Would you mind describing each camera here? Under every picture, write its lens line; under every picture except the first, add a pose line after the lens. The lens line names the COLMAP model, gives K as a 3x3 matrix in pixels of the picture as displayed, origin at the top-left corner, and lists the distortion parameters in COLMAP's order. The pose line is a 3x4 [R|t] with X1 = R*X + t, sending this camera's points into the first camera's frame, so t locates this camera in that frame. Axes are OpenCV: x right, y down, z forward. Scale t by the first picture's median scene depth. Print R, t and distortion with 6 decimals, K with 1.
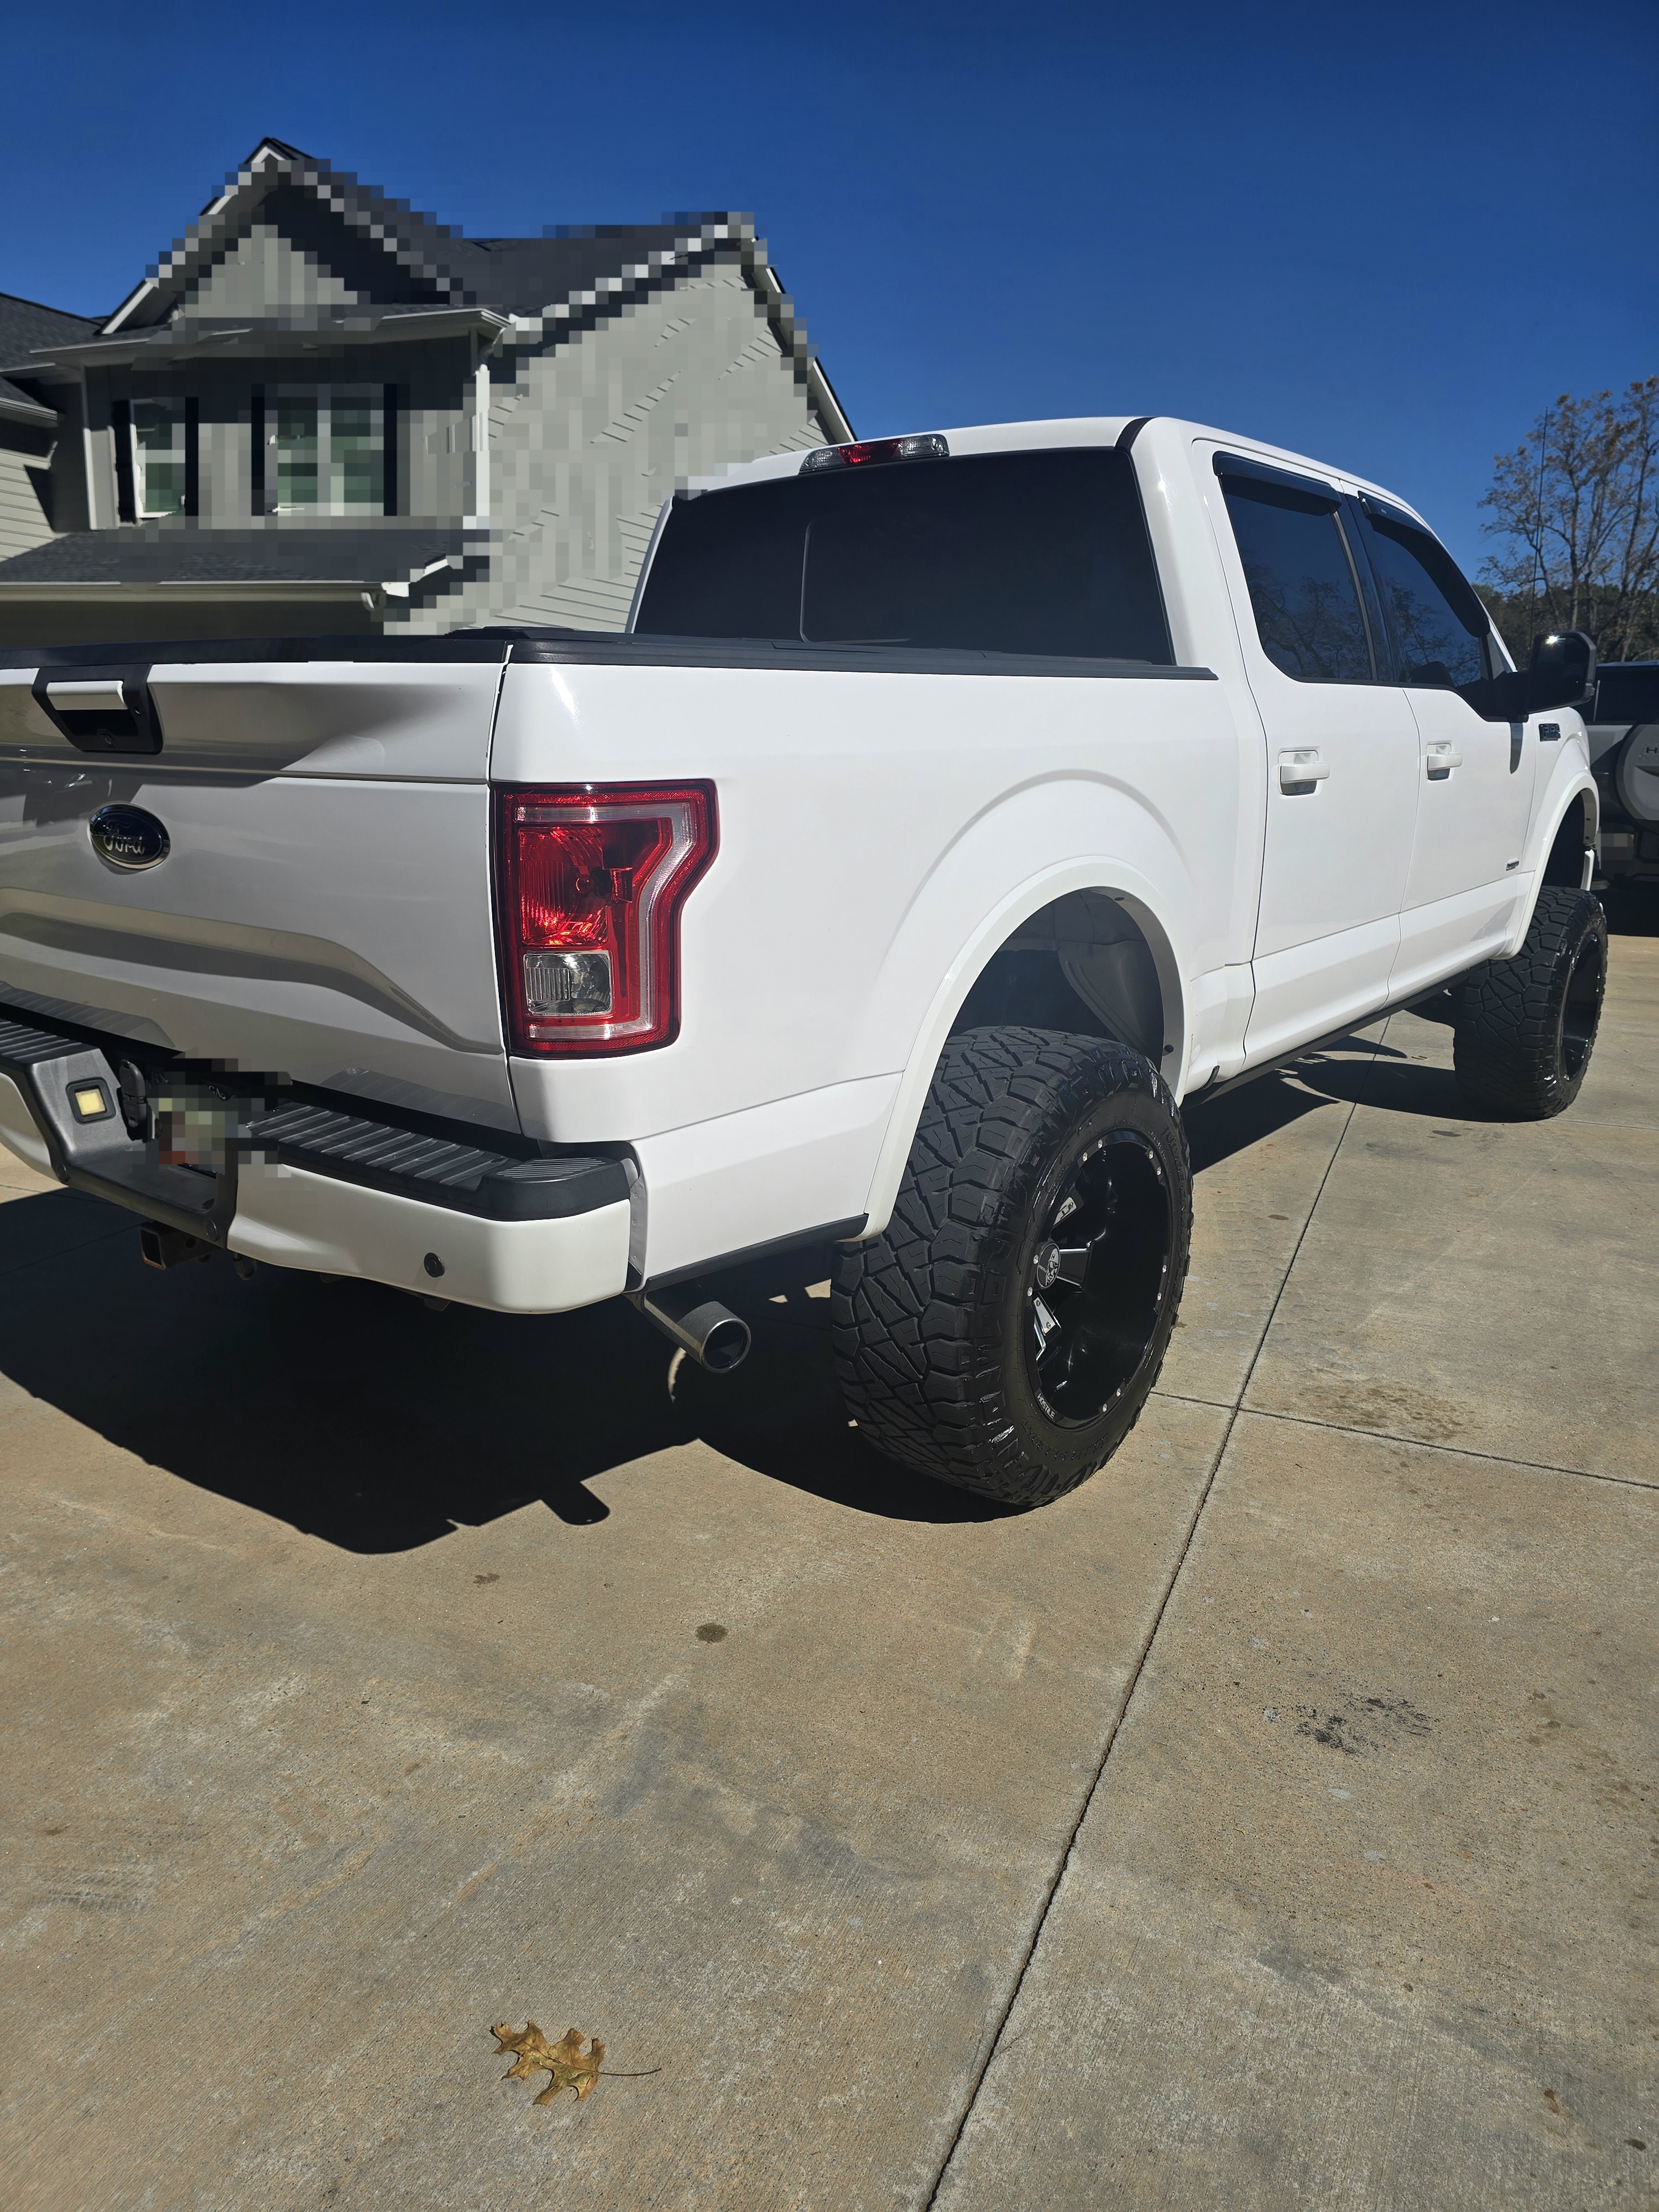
lens RADIAL K [[1513.7, 0, 824.3], [0, 1513.7, 1138.8], [0, 0, 1]] dist [0.059164, -0.066678]
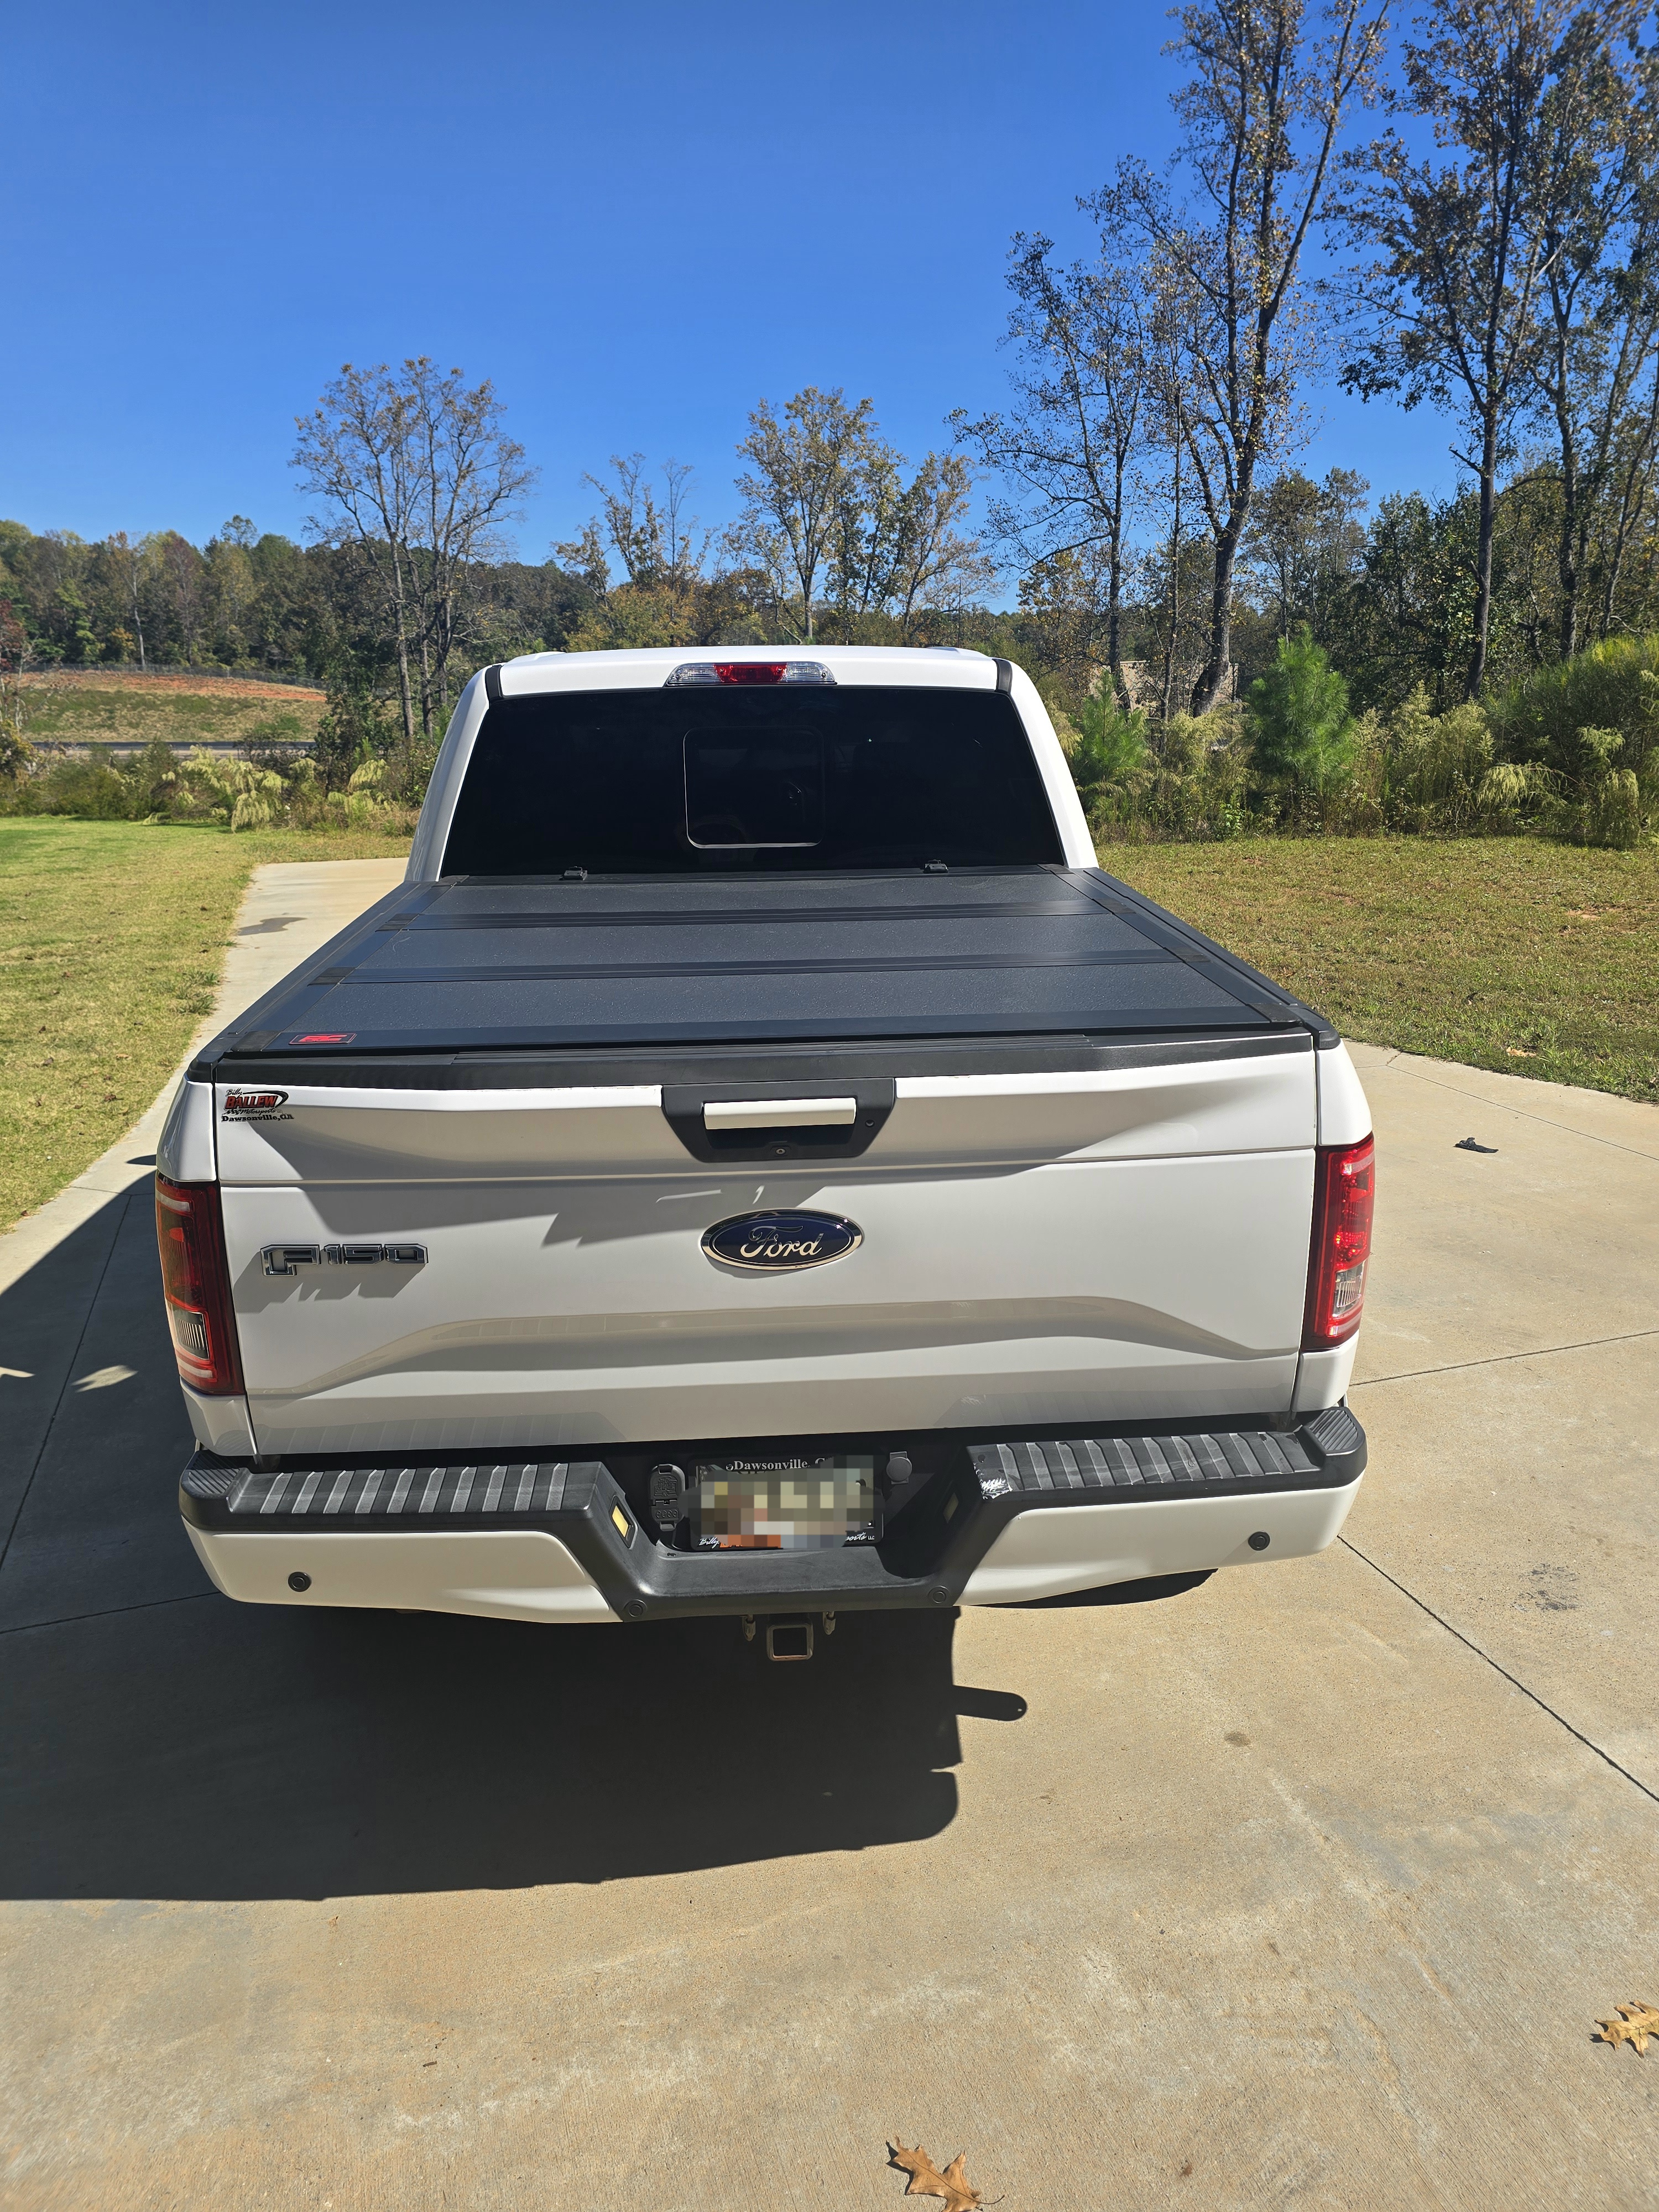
lens RADIAL K [[1520.9, 0, 829.5], [0, 1520.9, 1106.0], [0, 0, 1]] dist [0.050304, -0.050883]
pose [[0.730782, -0.205898, 0.650818, -0.774384], [0.191569, 0.976970, 0.093976, -0.271460], [-0.655179, 0.056000, 0.753396, 0.189463]]
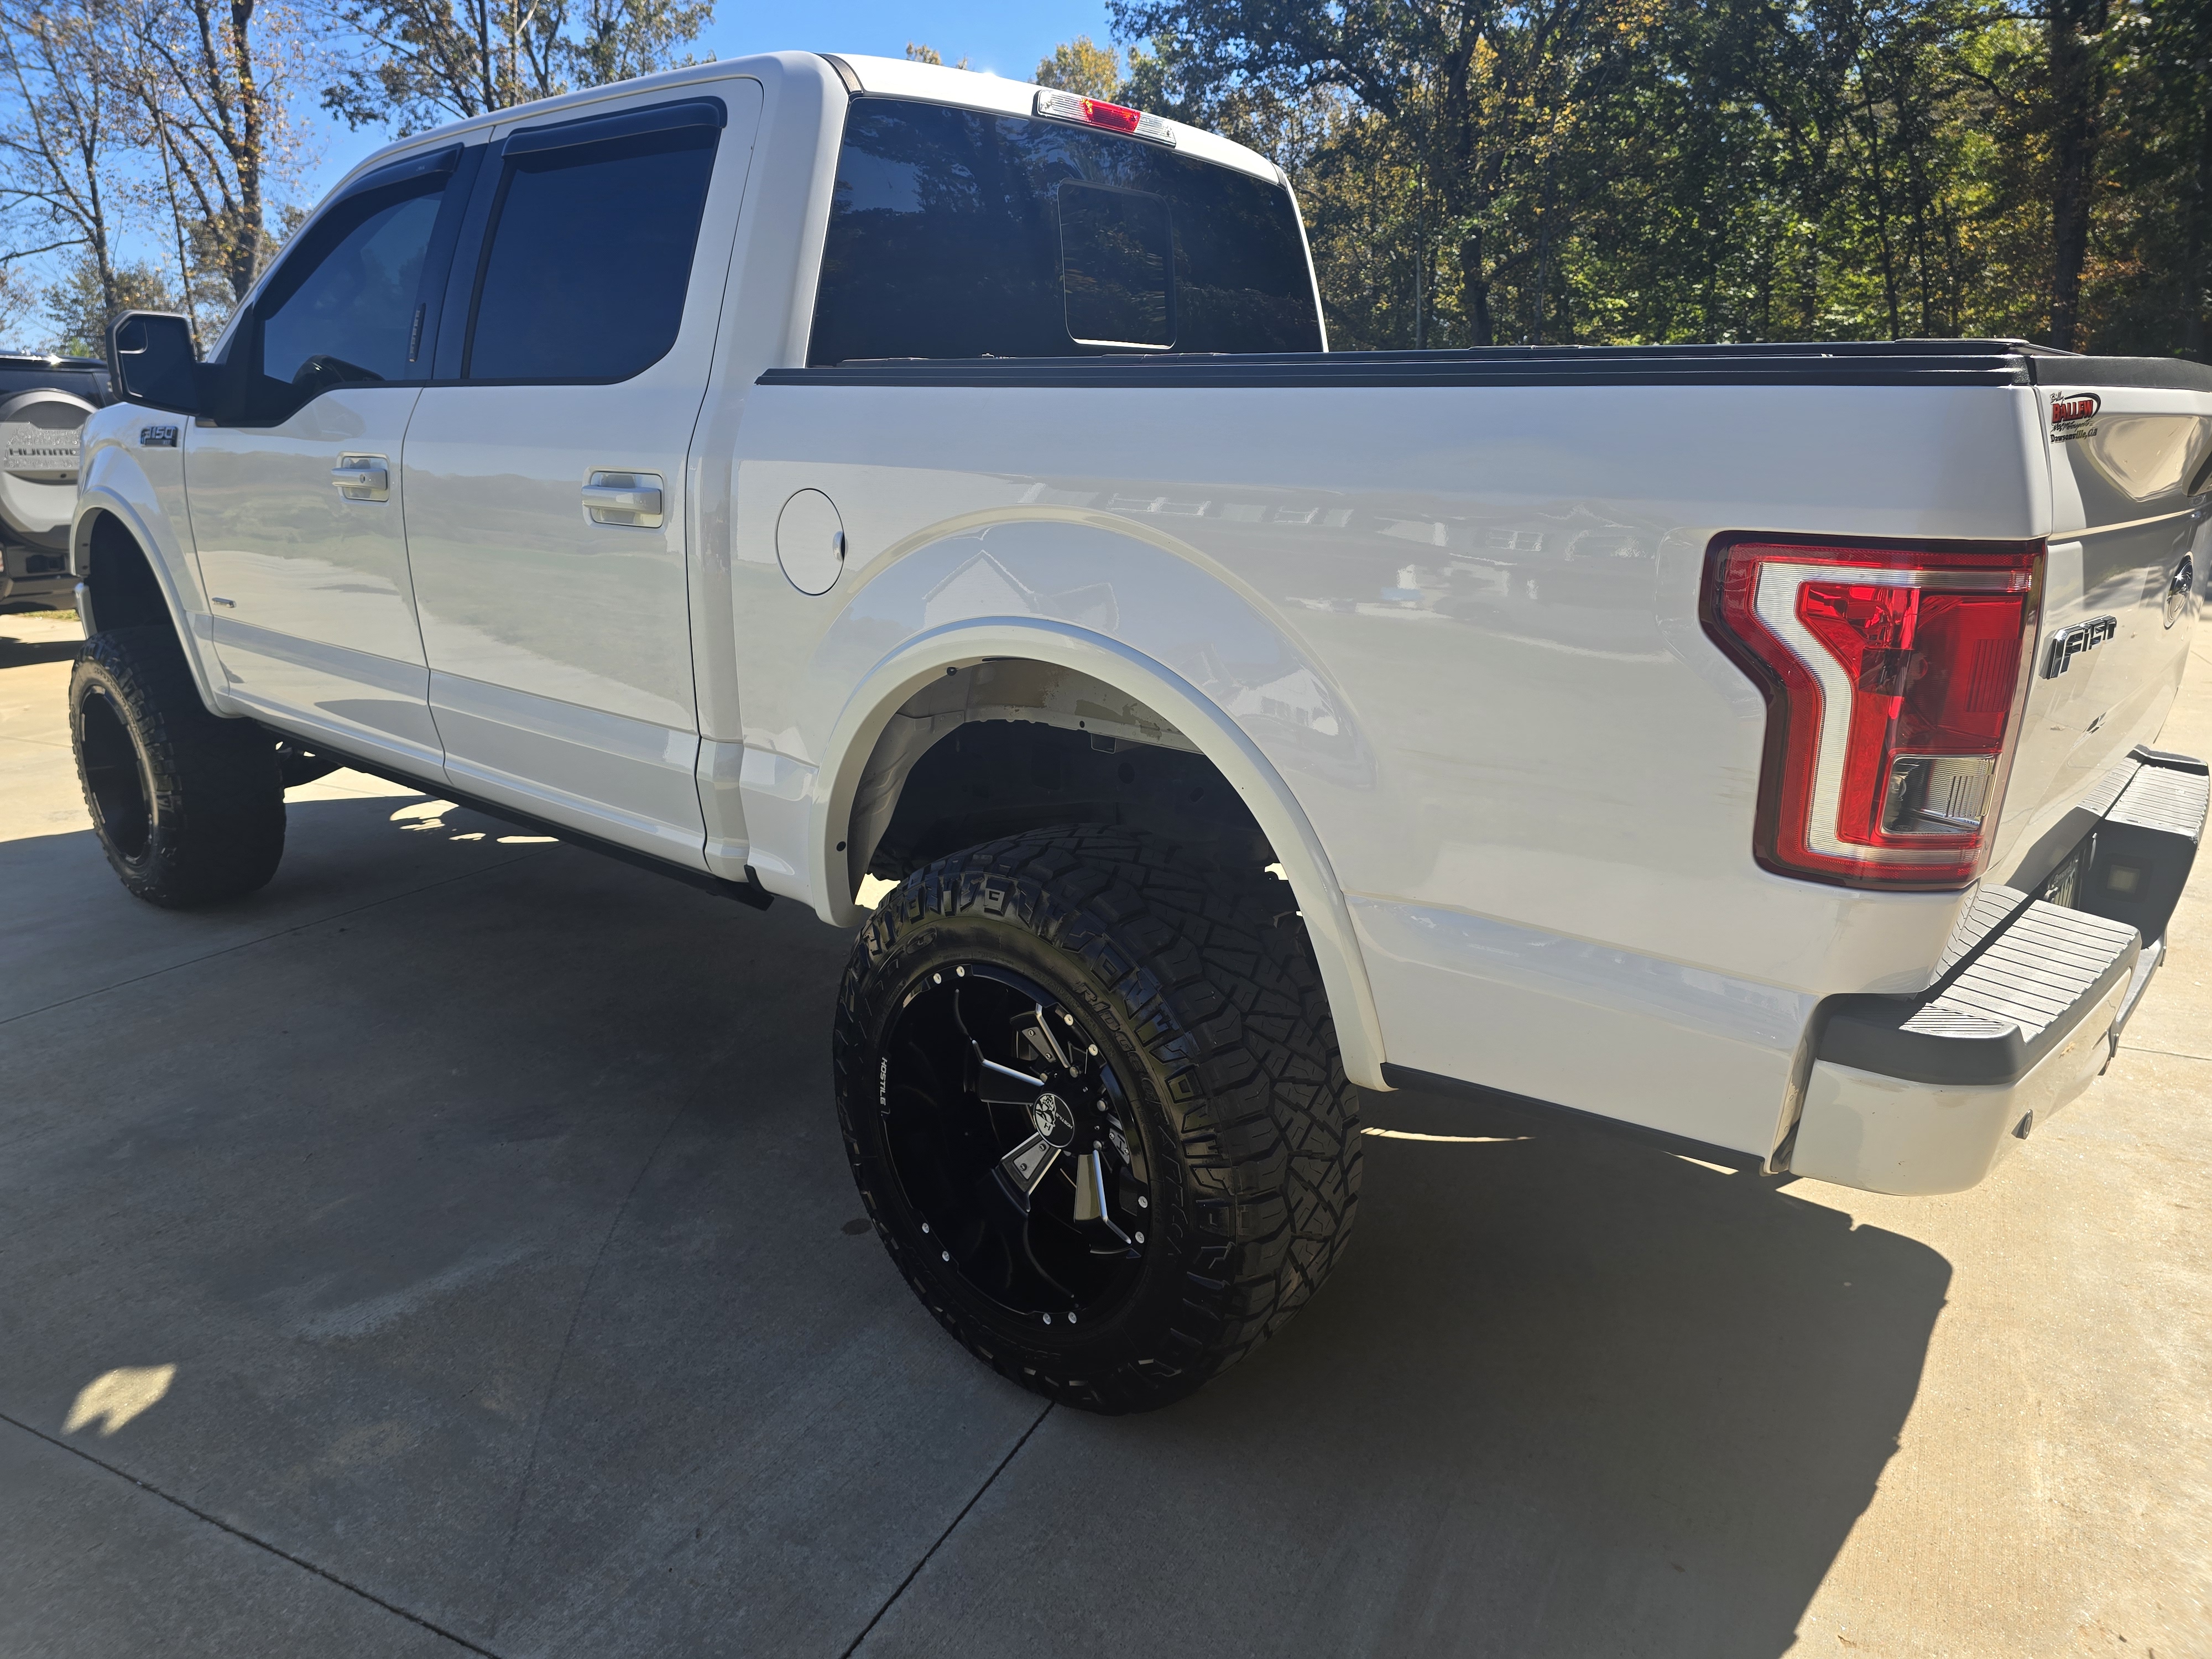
lens RADIAL K [[1525.7, 0, 1108.0], [0, 1525.7, 864.4], [0, 0, 1]] dist [-0.001871, -0.000903]
pose [[0.009187, -0.281933, 0.959390, -1.000767], [0.251274, 0.929297, 0.270683, -0.329036], [-0.967872, 0.238583, 0.079380, 1.155883]]
